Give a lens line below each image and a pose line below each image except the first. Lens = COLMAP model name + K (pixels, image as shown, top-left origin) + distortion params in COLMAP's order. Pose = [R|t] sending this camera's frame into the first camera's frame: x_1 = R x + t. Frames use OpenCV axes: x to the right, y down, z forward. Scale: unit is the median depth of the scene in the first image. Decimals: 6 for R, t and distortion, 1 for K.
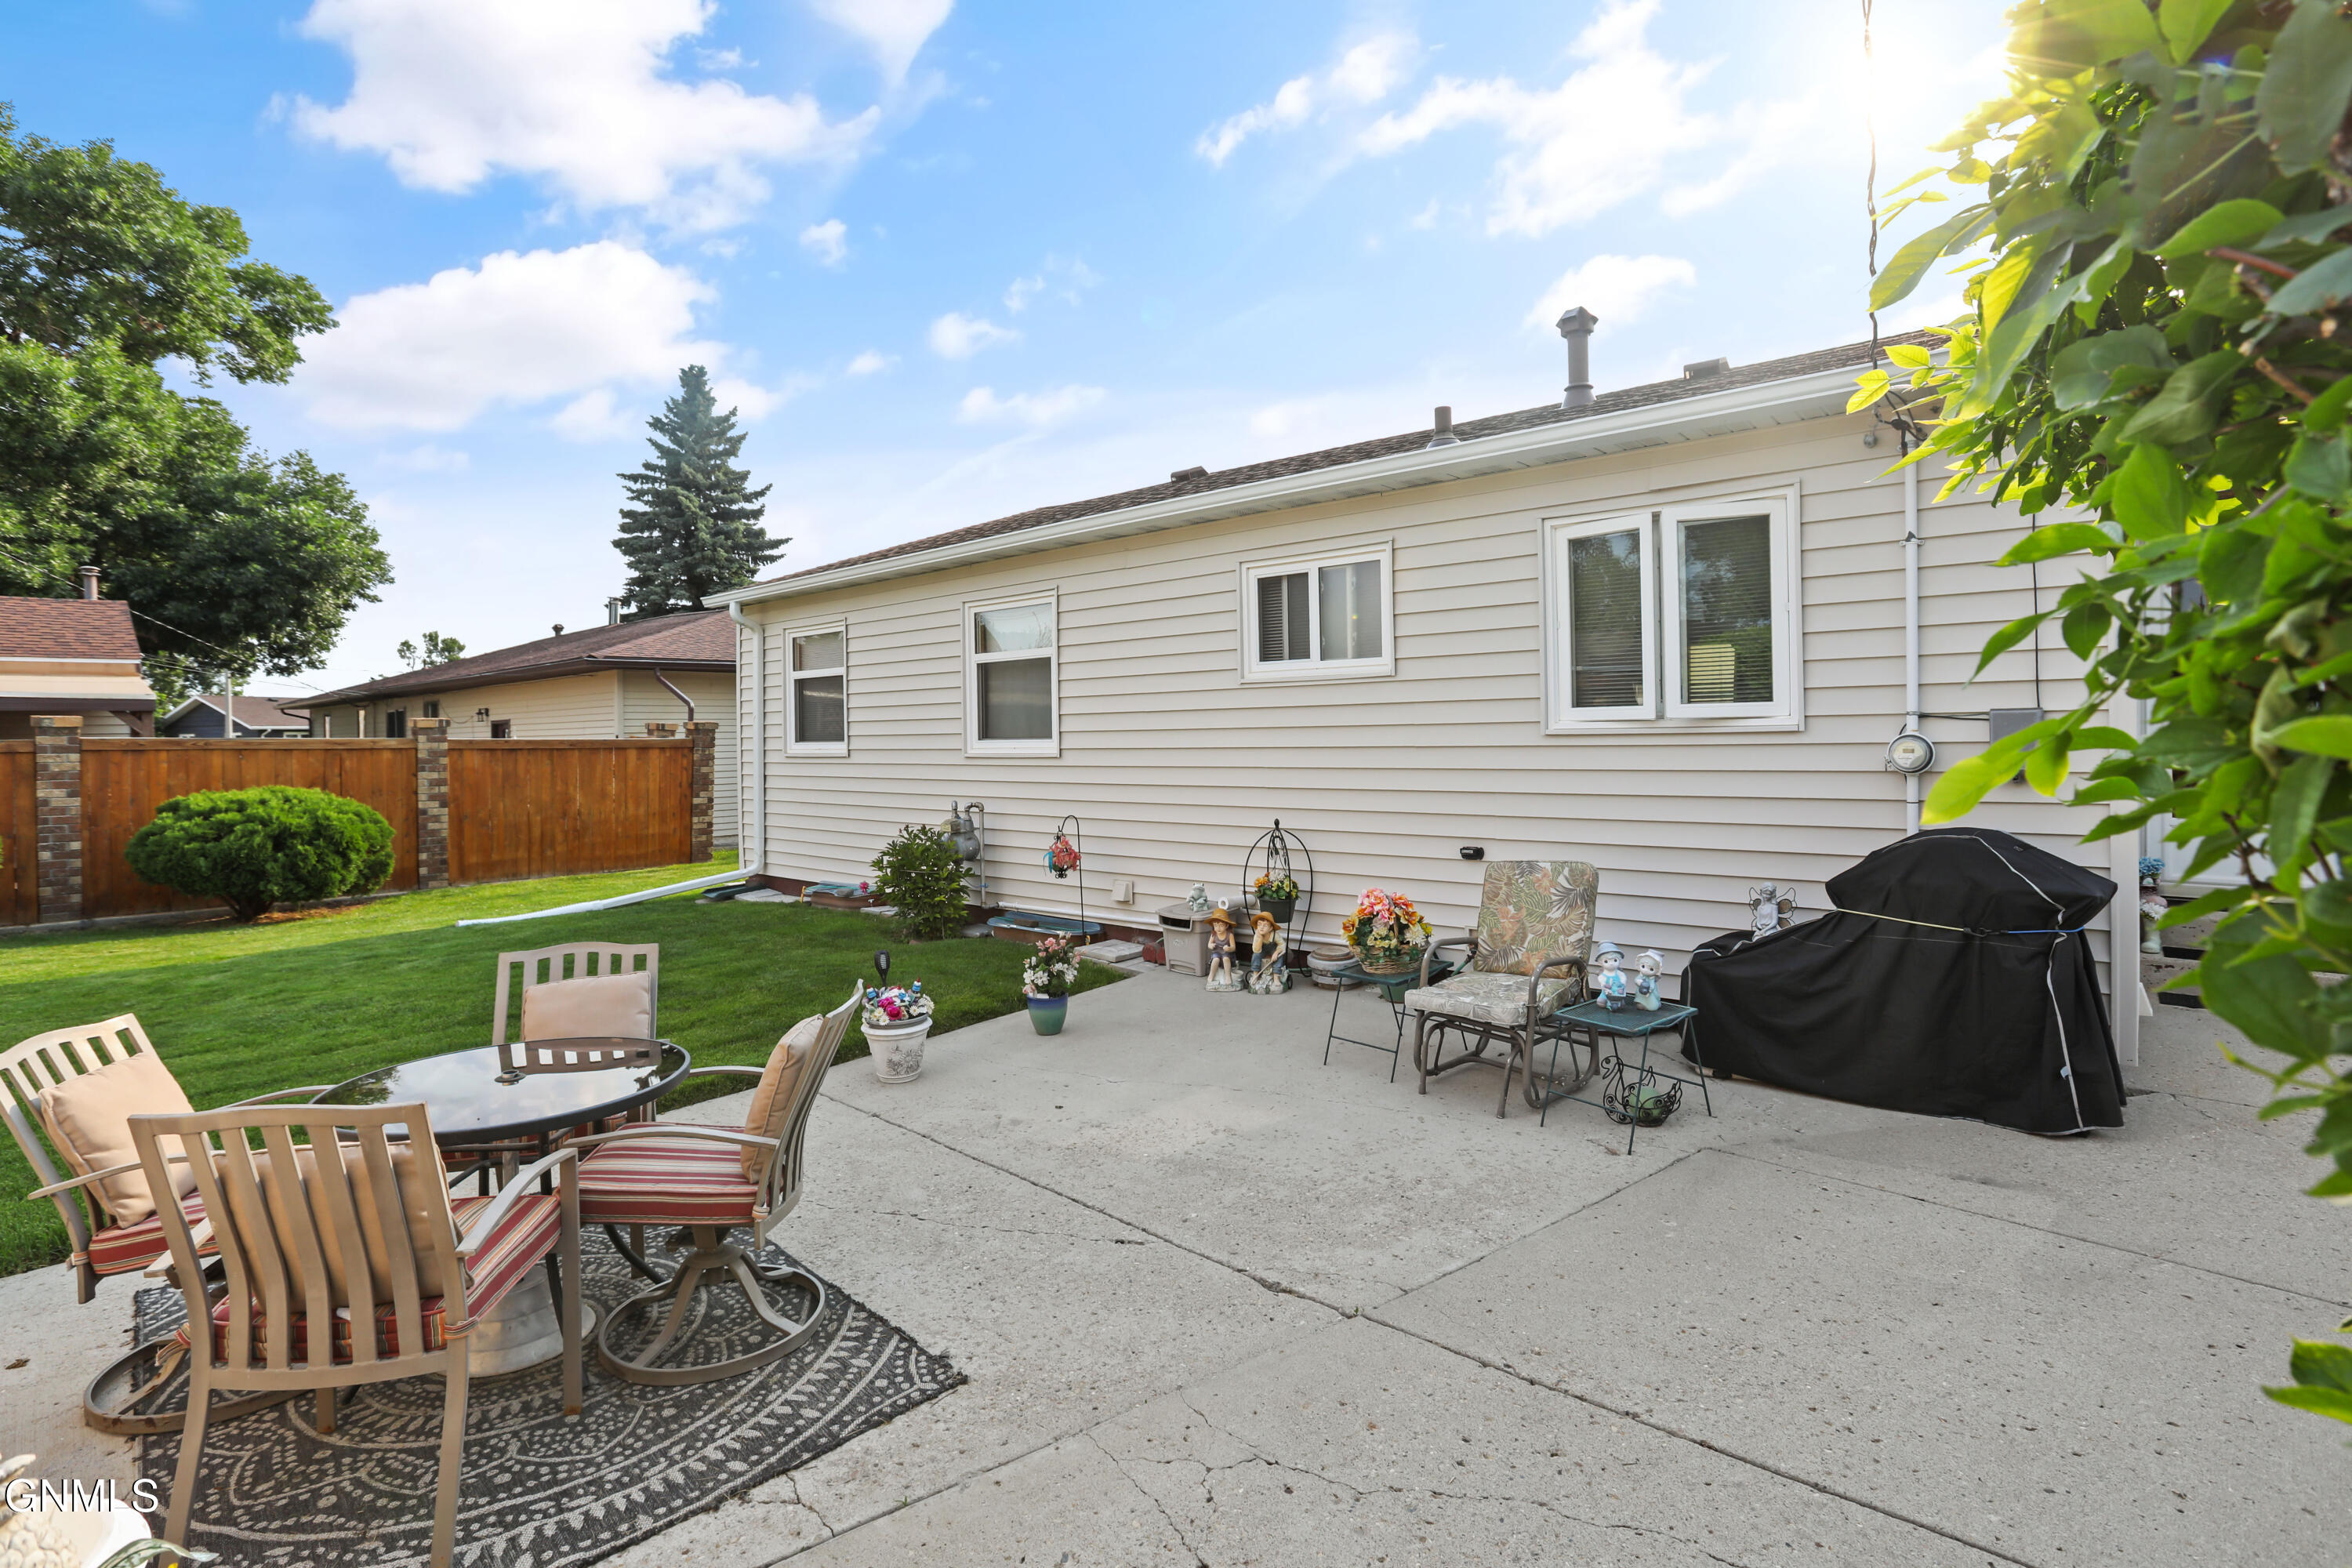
lens RADIAL K [[1109.8, 0, 1171.6], [0, 1109.8, 737.6], [0, 0, 1]] dist [-0.014822, 0.000934]
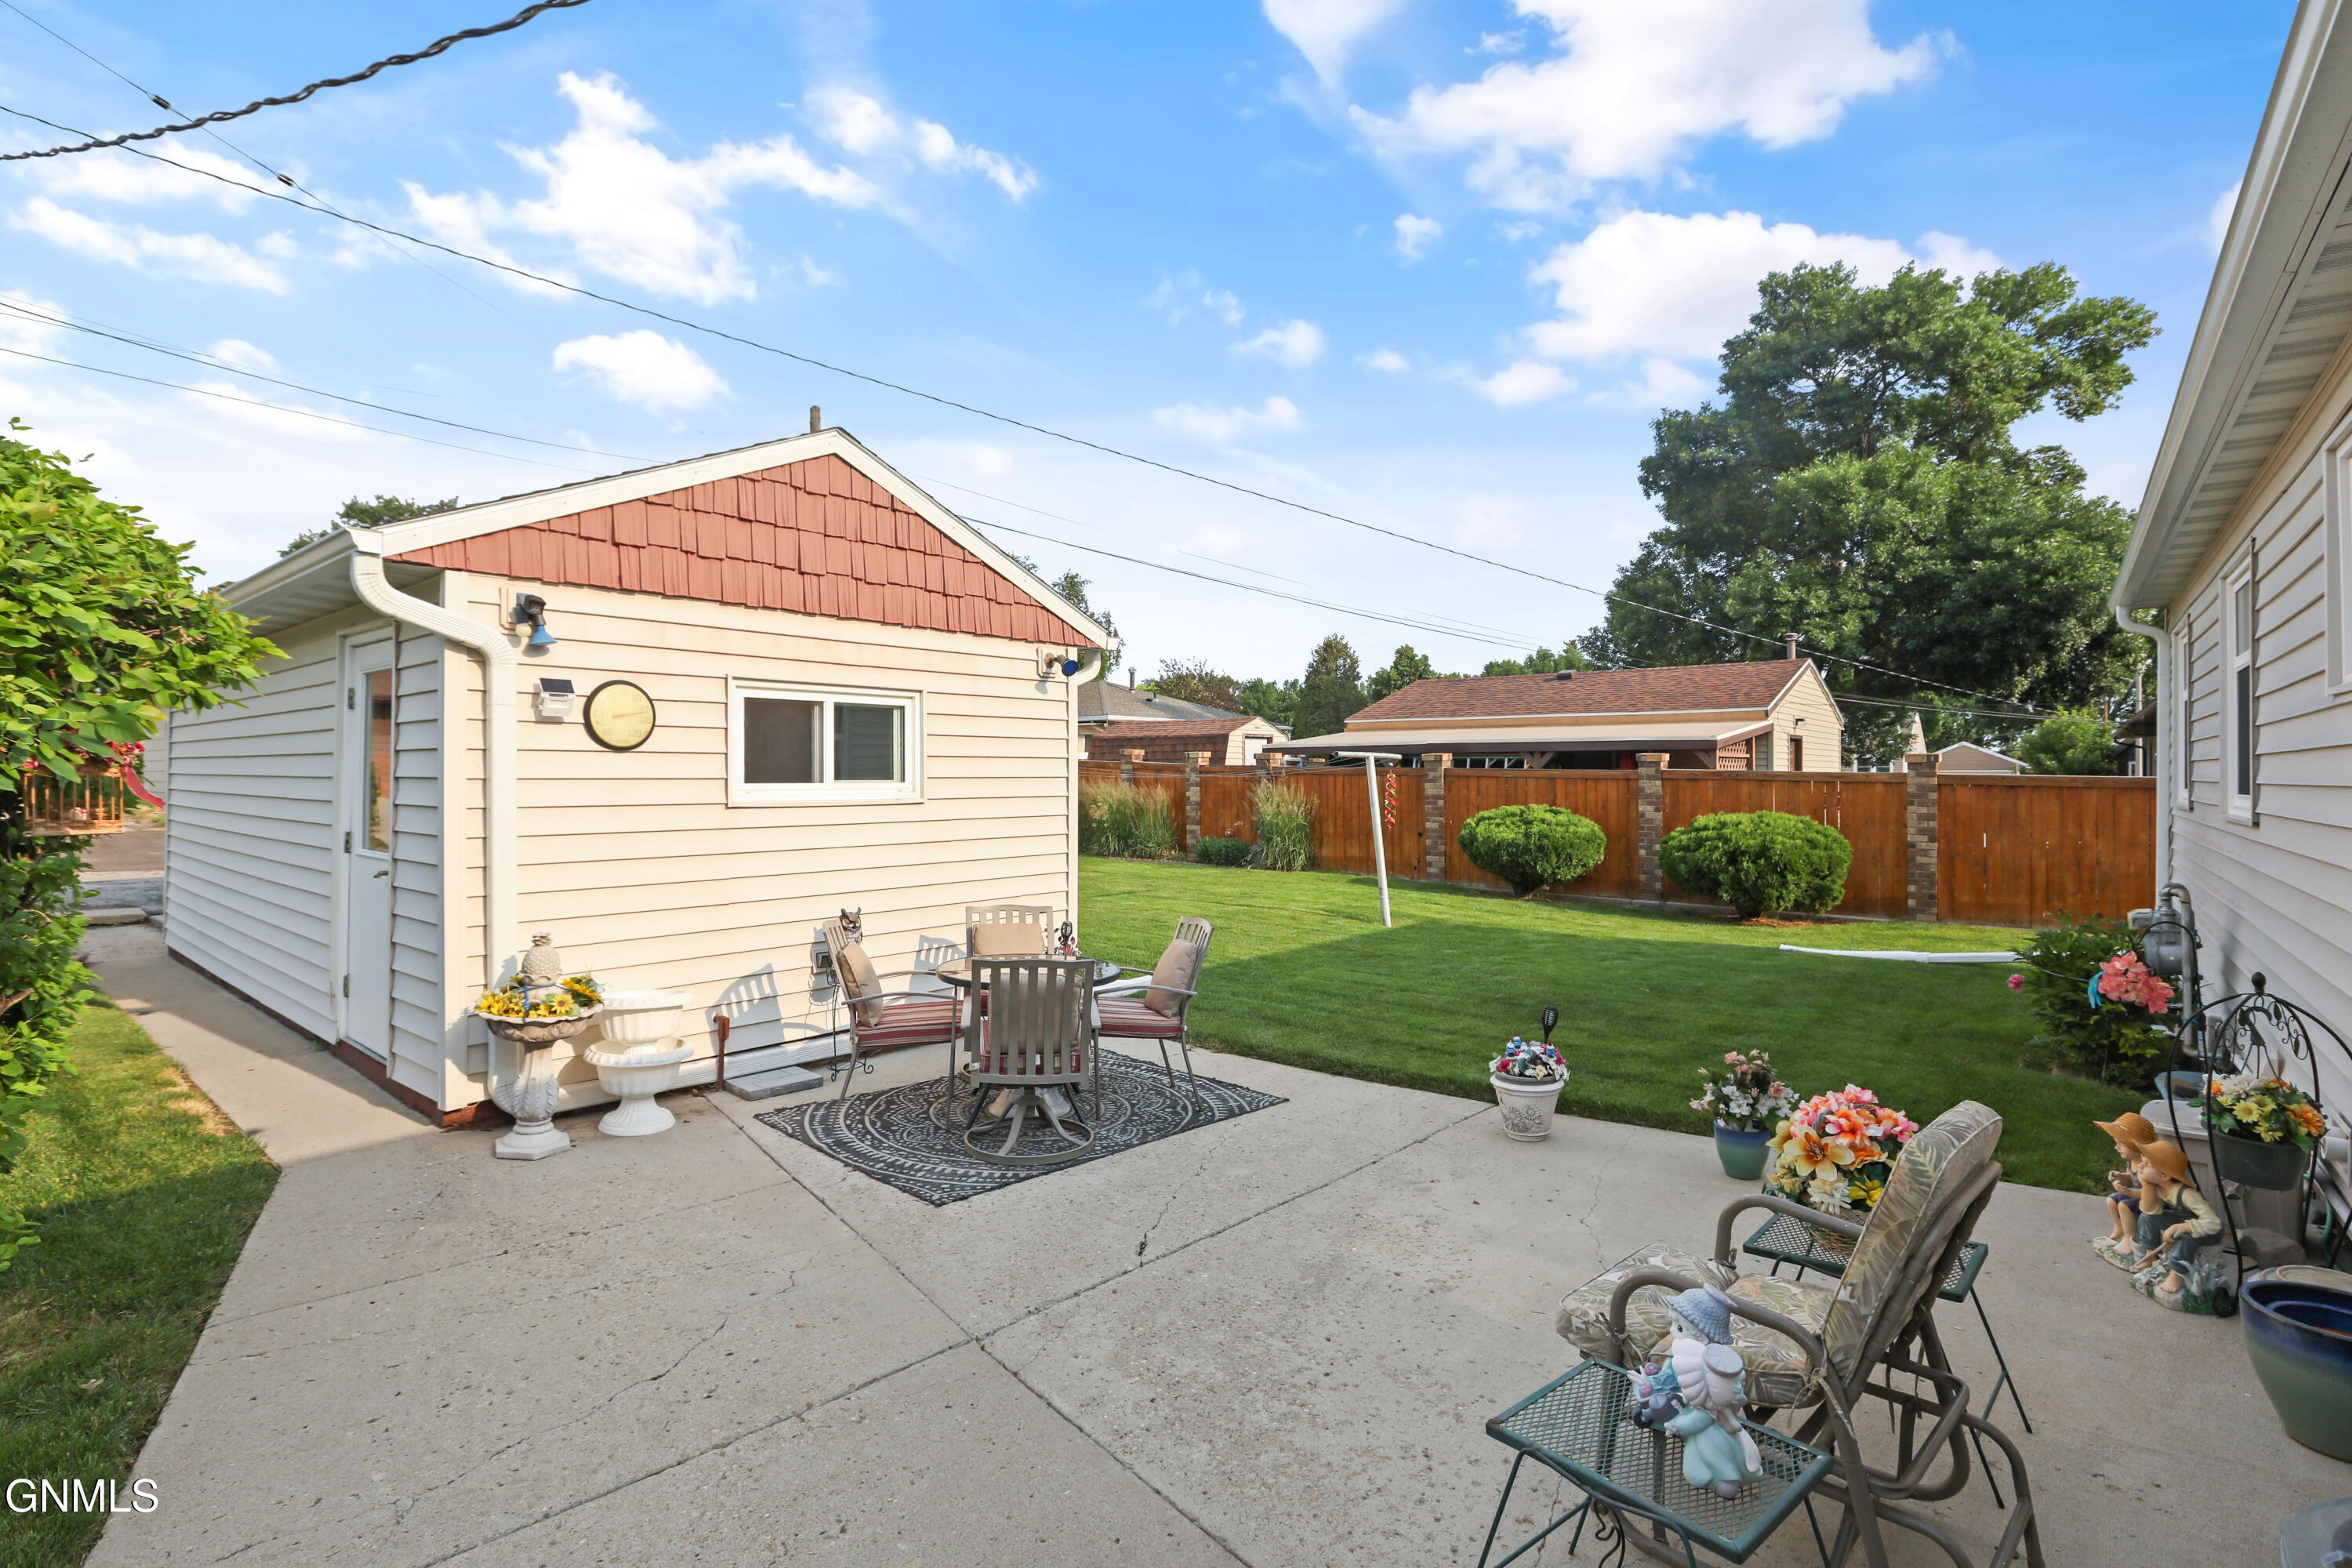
lens RADIAL K [[1087.0, 0, 1168.0], [0, 1087.0, 777.6], [0, 0, 1]] dist [-0.028404, -0.000109]
pose [[0.049902, 0.018907, -0.998575, 0.312608], [-0.006381, 0.999806, 0.018611, -0.010327], [0.998734, 0.005443, 0.050013, 0.294104]]
